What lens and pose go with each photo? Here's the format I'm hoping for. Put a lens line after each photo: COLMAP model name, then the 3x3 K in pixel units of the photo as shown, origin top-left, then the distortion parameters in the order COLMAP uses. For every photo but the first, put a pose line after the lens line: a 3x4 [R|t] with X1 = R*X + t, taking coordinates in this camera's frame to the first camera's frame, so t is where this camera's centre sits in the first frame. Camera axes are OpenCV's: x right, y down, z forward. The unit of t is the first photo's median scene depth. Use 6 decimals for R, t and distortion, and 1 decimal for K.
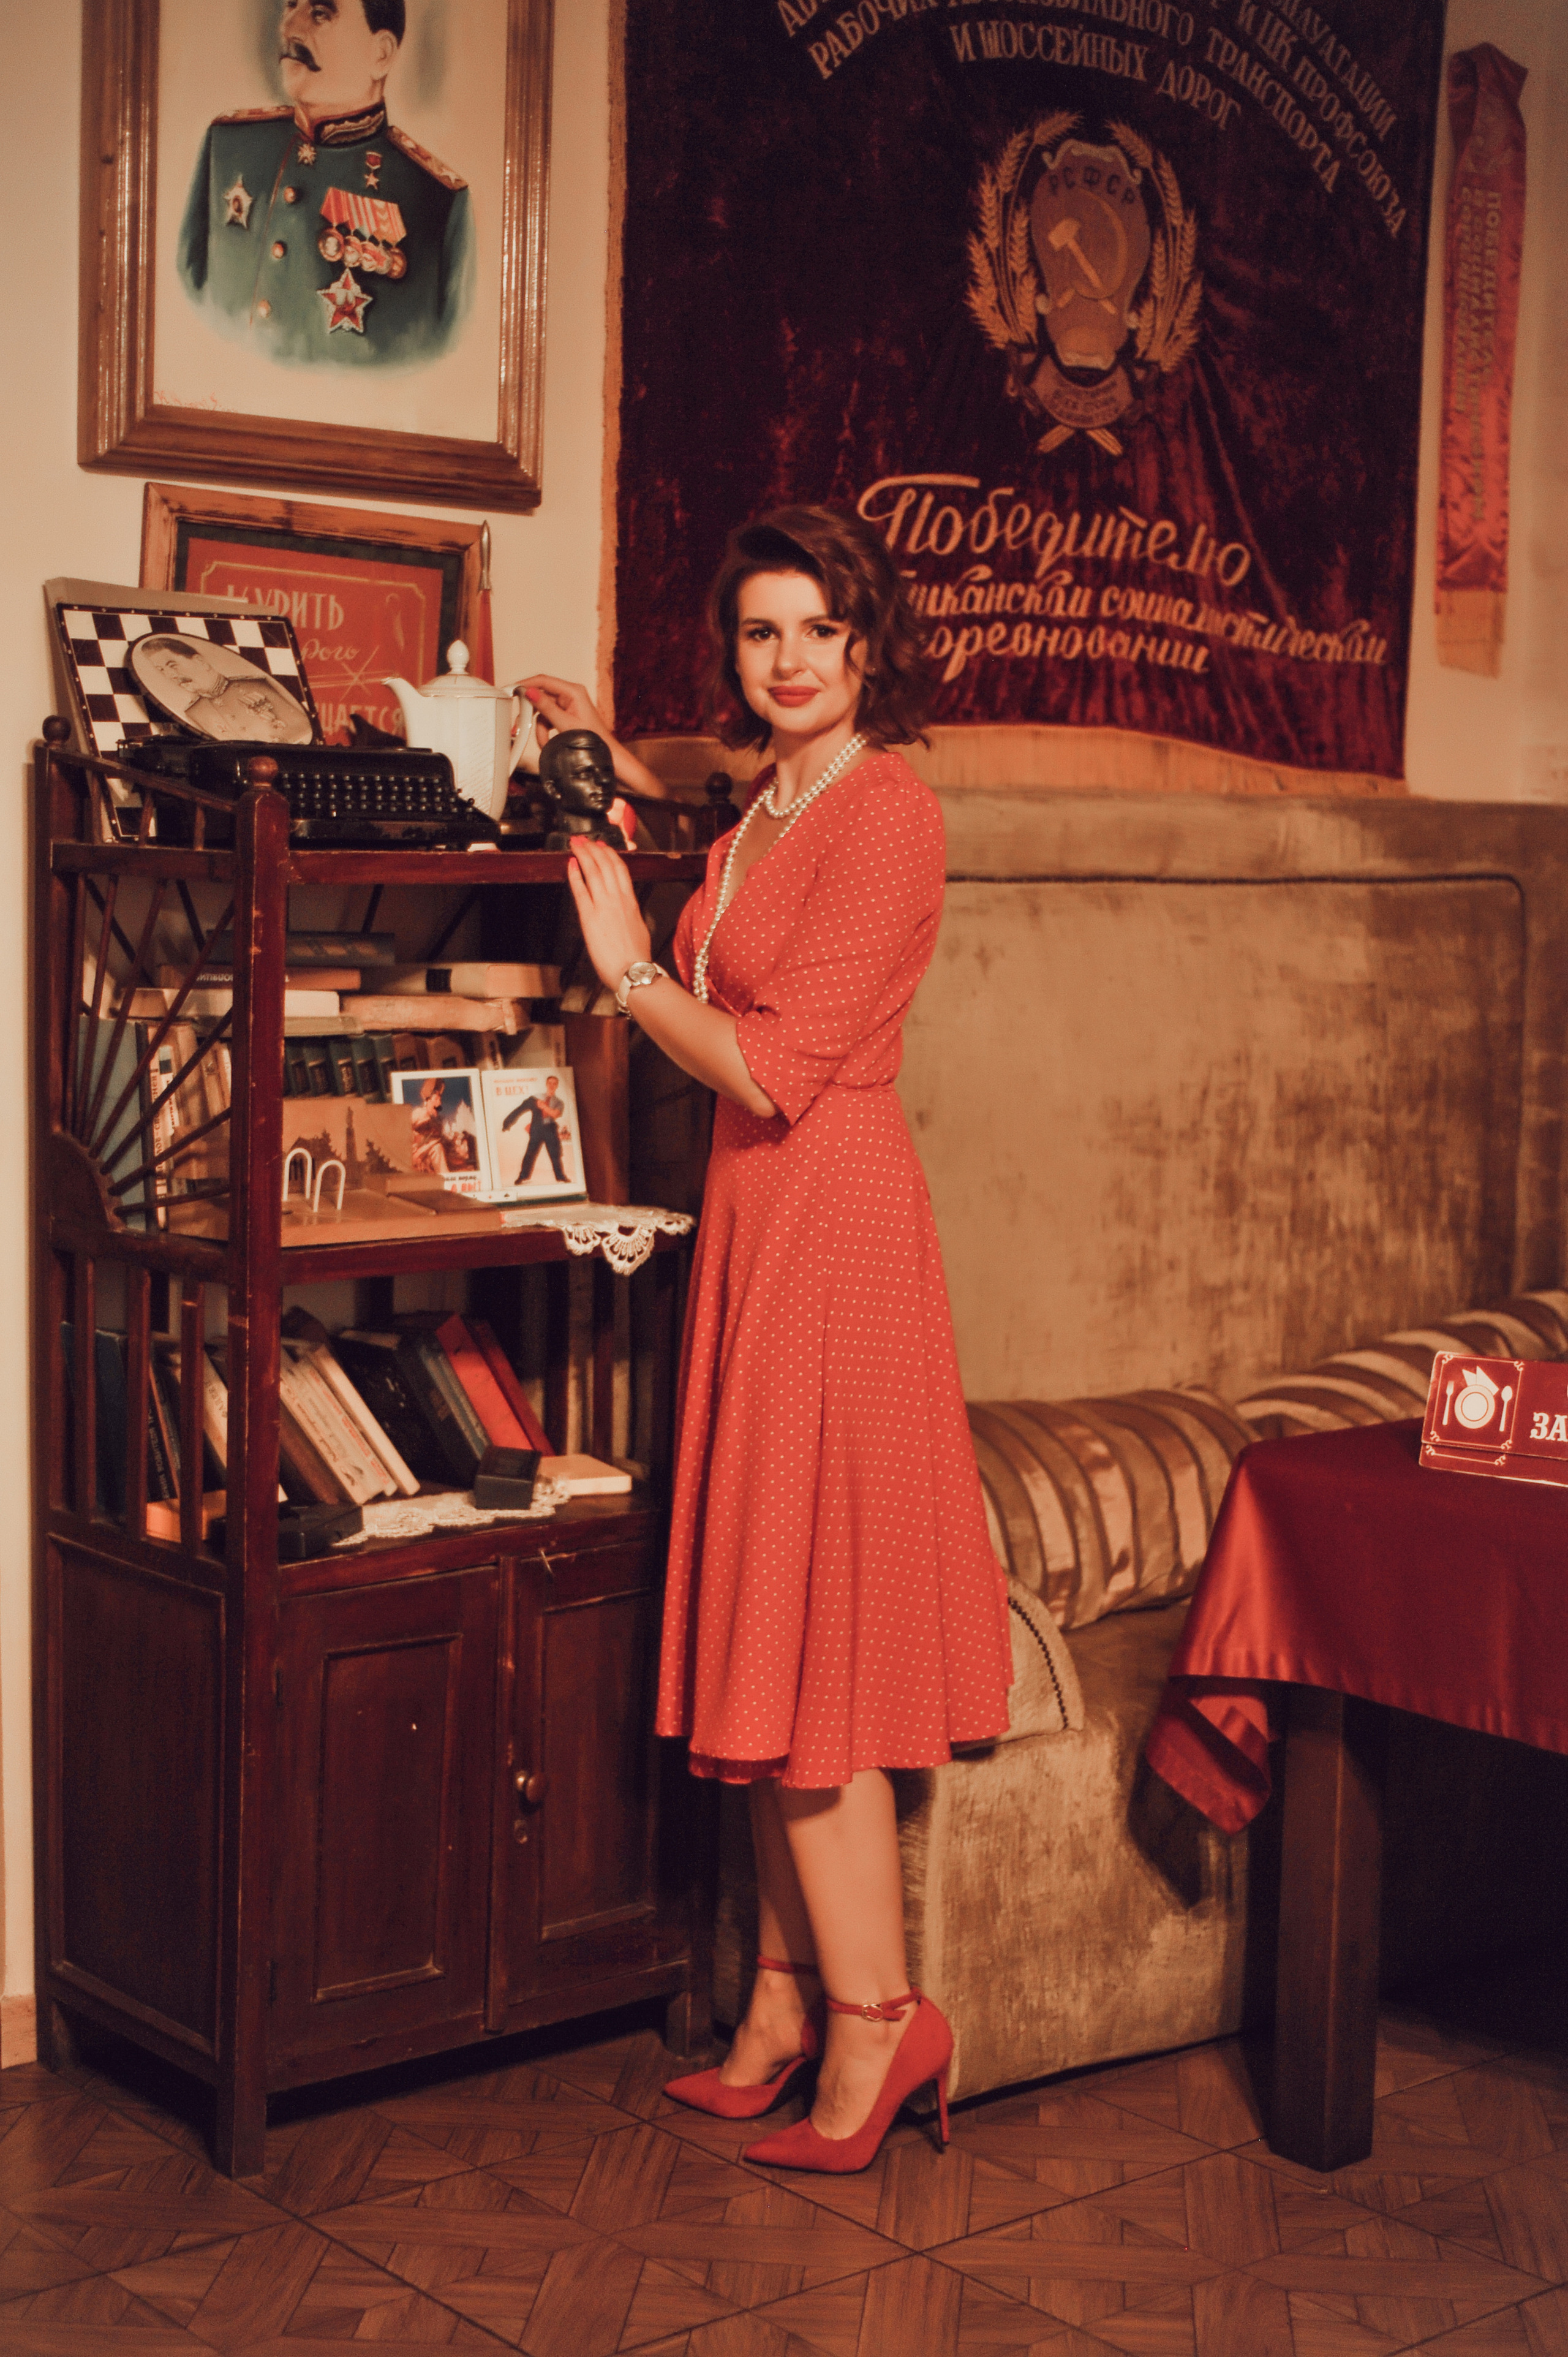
lens RADIAL K [[3591.5, 0, 784.0], [0, 3591.5, 1178.5], [0, 0, 1]] dist [-0.051892, 0.112784]
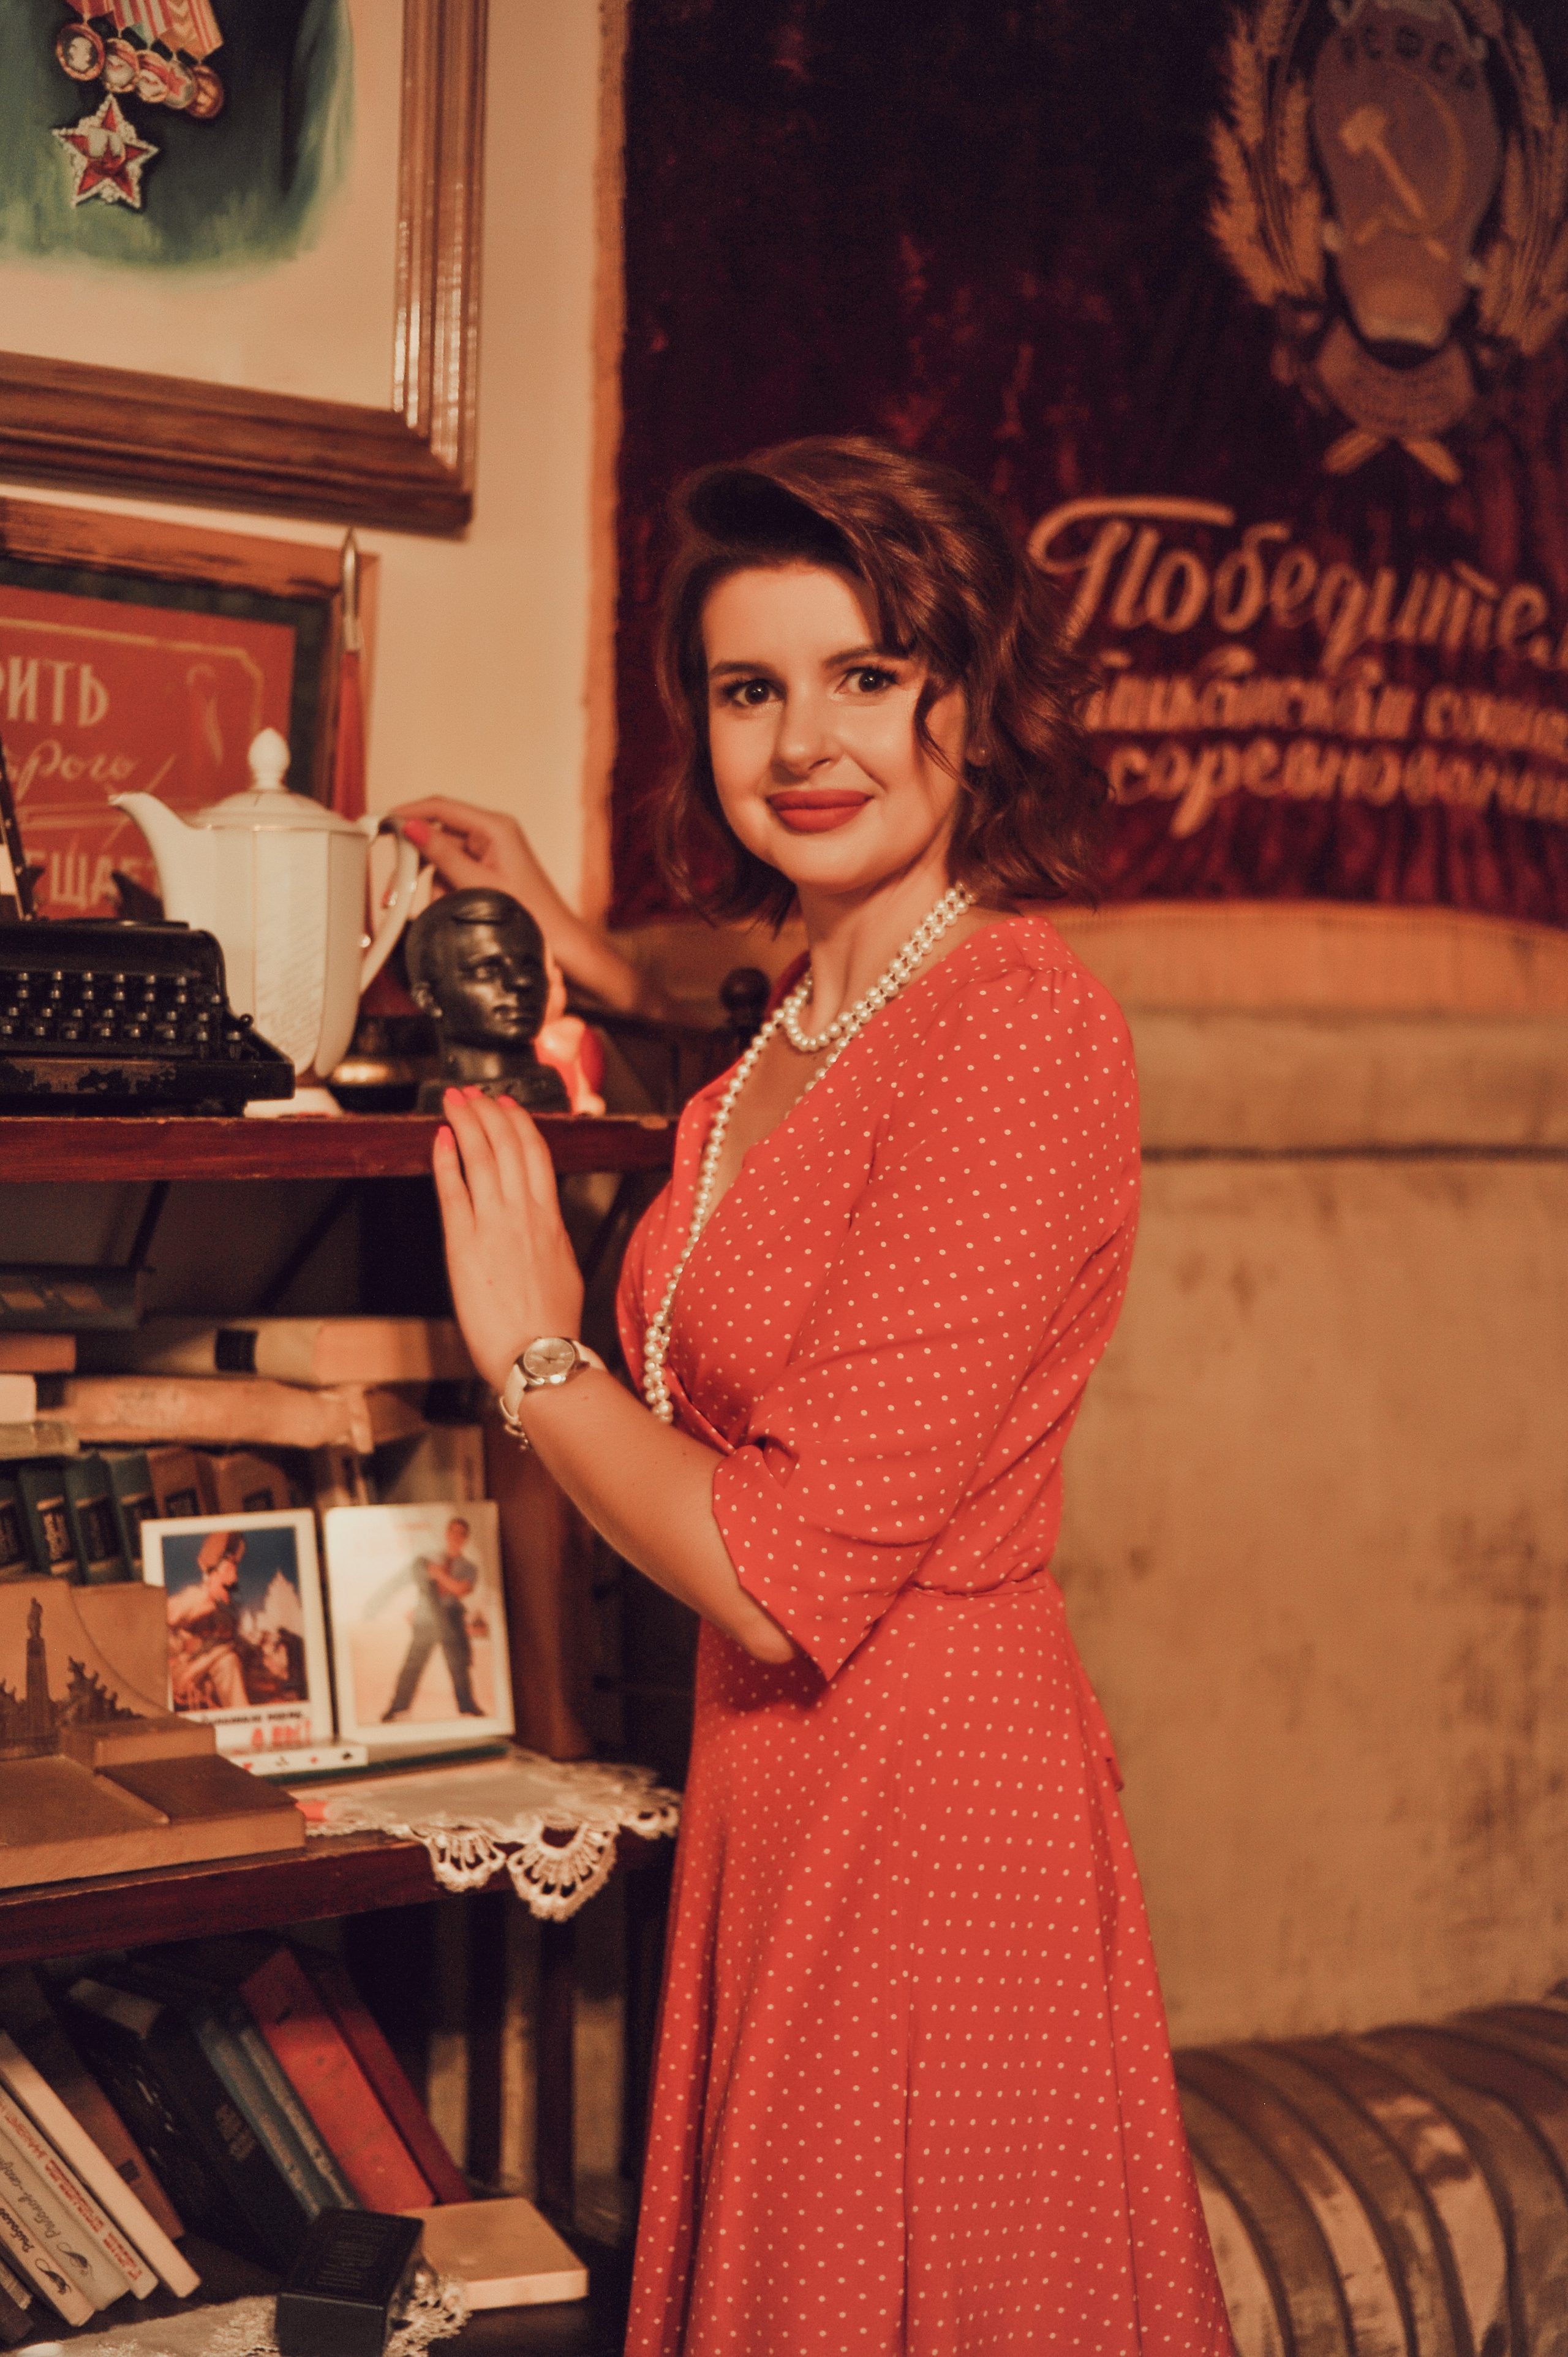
lens RADIAL K [[3591.5, 0, 784.0], [0, 3591.5, 1178.5], [0, 0, 1]] dist [-0.051892, 0.112784]
pose [[0.997408, -0.001348, -0.071946, 0.024386], [-0.003654, 0.997586, -0.069348, -0.041151], [0.071865, 0.069431, 0.994995, 0.433247]]
